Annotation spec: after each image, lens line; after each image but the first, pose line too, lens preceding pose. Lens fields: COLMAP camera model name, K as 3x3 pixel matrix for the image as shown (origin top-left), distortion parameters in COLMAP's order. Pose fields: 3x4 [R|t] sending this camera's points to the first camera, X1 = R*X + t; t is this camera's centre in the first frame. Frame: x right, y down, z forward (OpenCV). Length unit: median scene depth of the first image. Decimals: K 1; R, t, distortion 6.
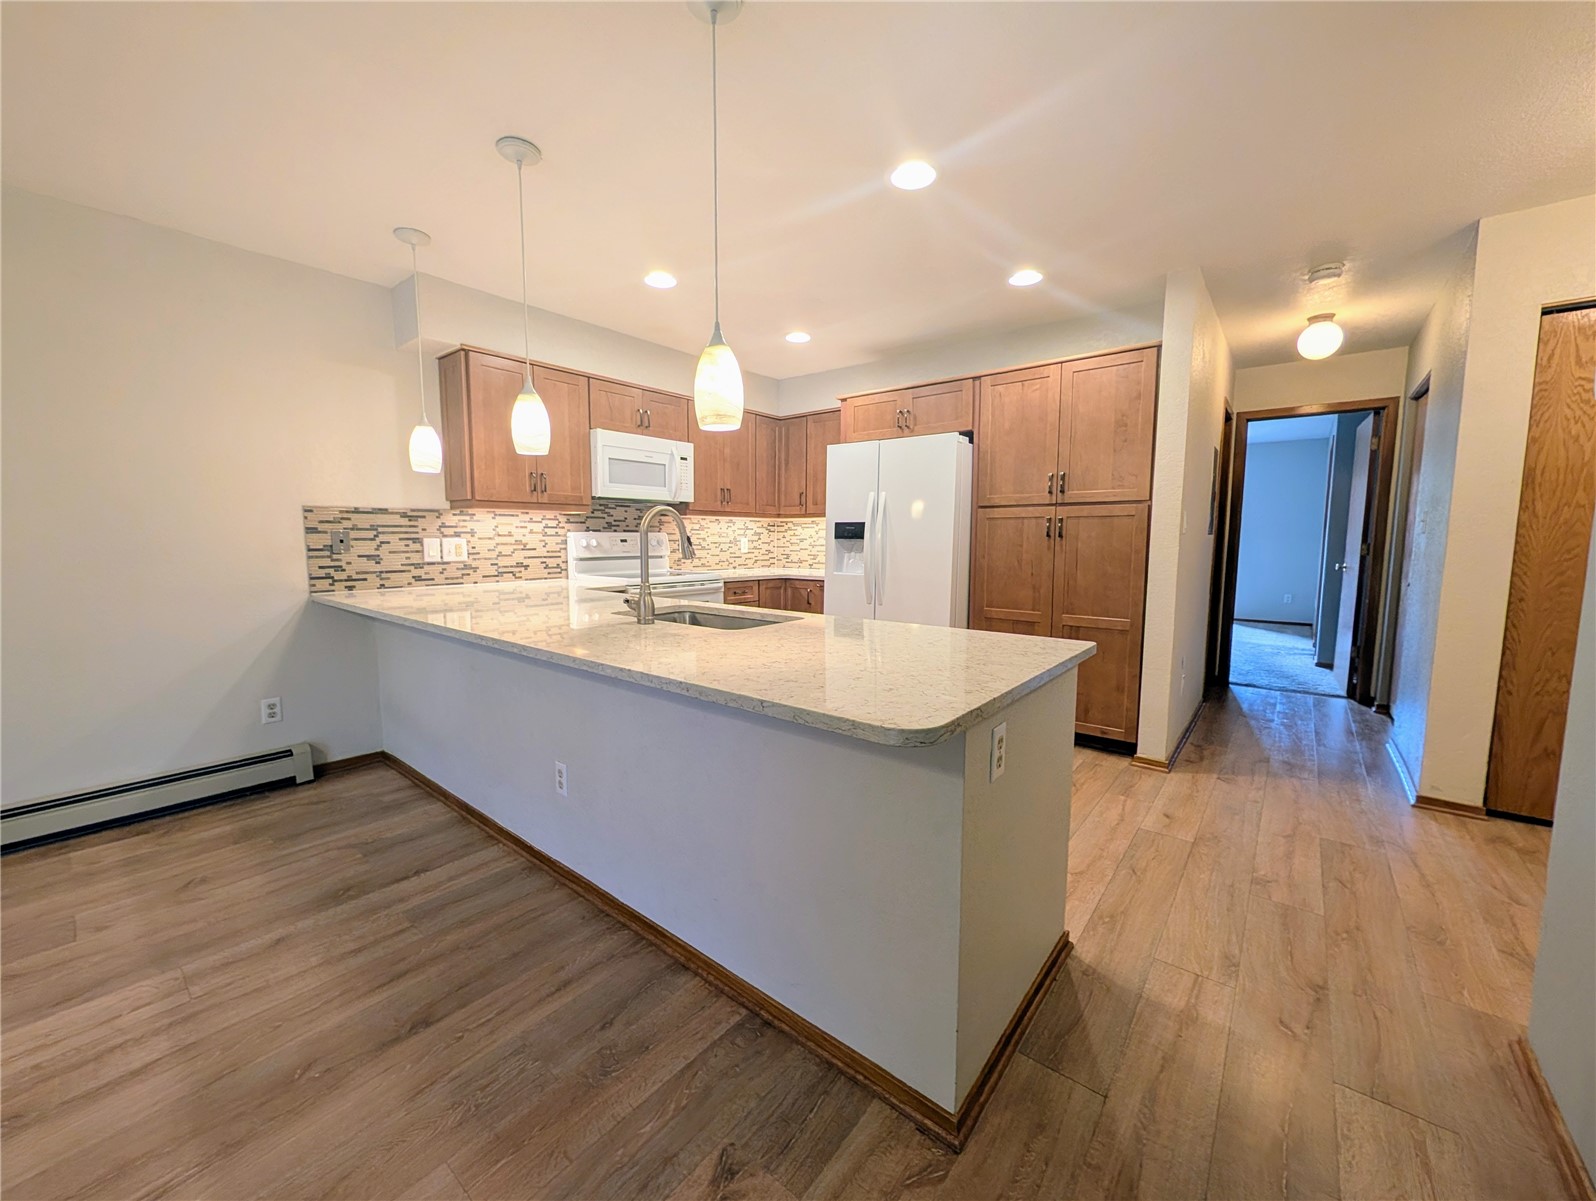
lens RADIAL K [[613.0, 0, 805.2], [0, 613.0, 596.4], [0, 0, 1]] dist [-0.005030, 0.000998]
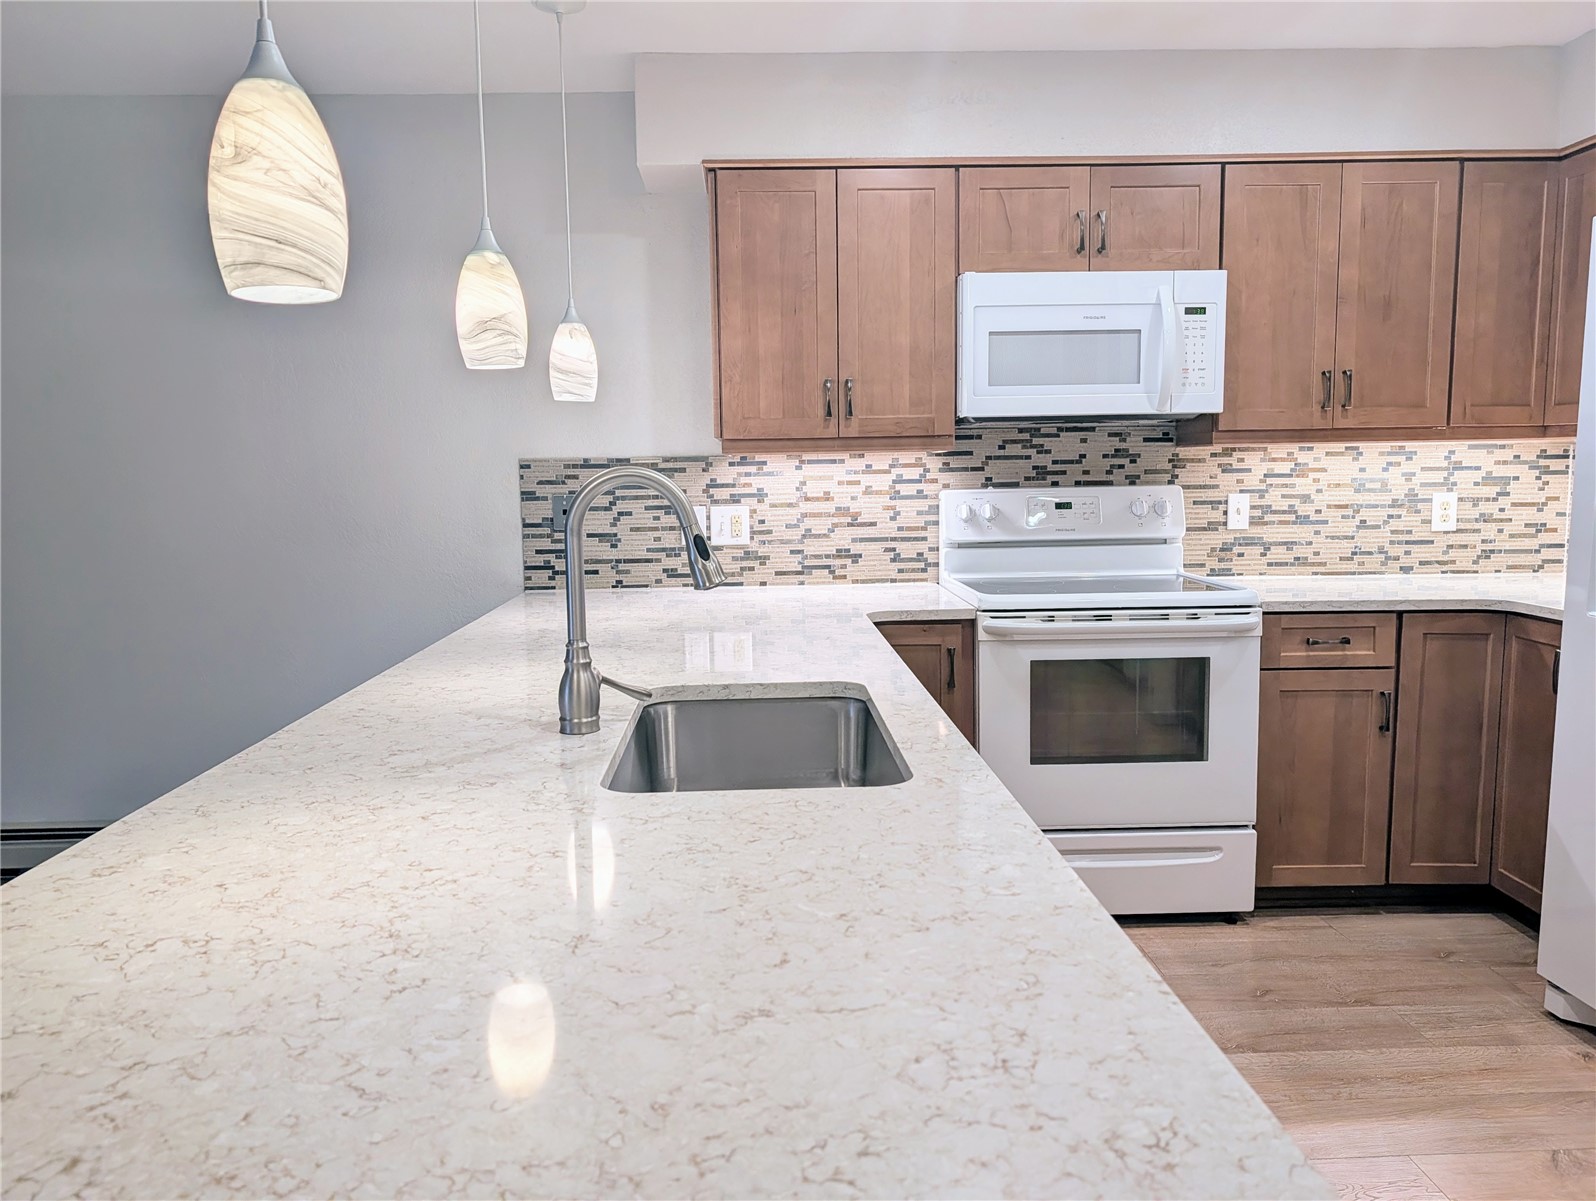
lens RADIAL K [[1145.6, 0, 783.3], [0, 1145.6, 590.9], [0, 0, 1]] dist [0.026552, -0.029741]
pose [[0.646705, 0.066672, -0.759821, 0.275047], [-0.057155, 0.997608, 0.038891, -0.058431], [0.760596, 0.018277, 0.648968, 0.336890]]
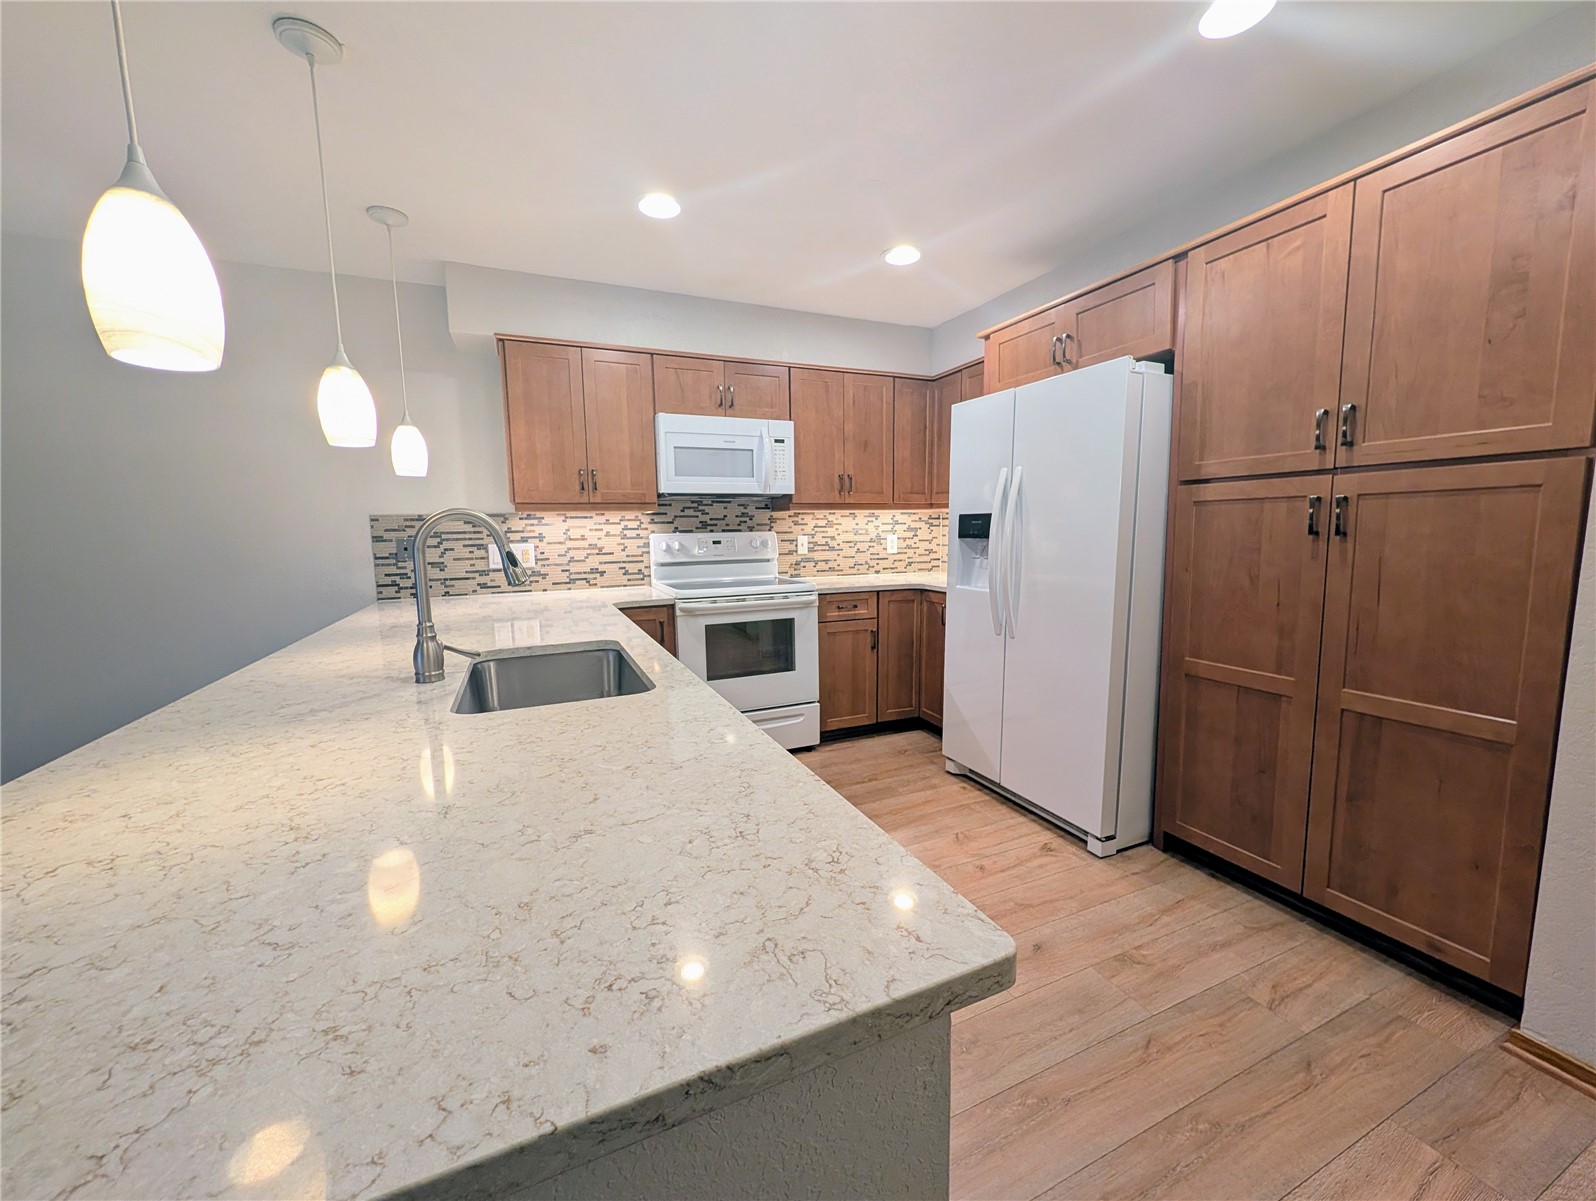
lens RADIAL K [[613.0, 0, 801.5], [0, 613.0, 598.0], [0, 0, 1]] dist [-0.005030, 0.000998]
pose [[0.888893, 0.035423, -0.456744, 0.249191], [-0.026580, 0.999314, 0.025774, -0.045744], [0.457344, -0.010770, 0.889225, 0.344442]]
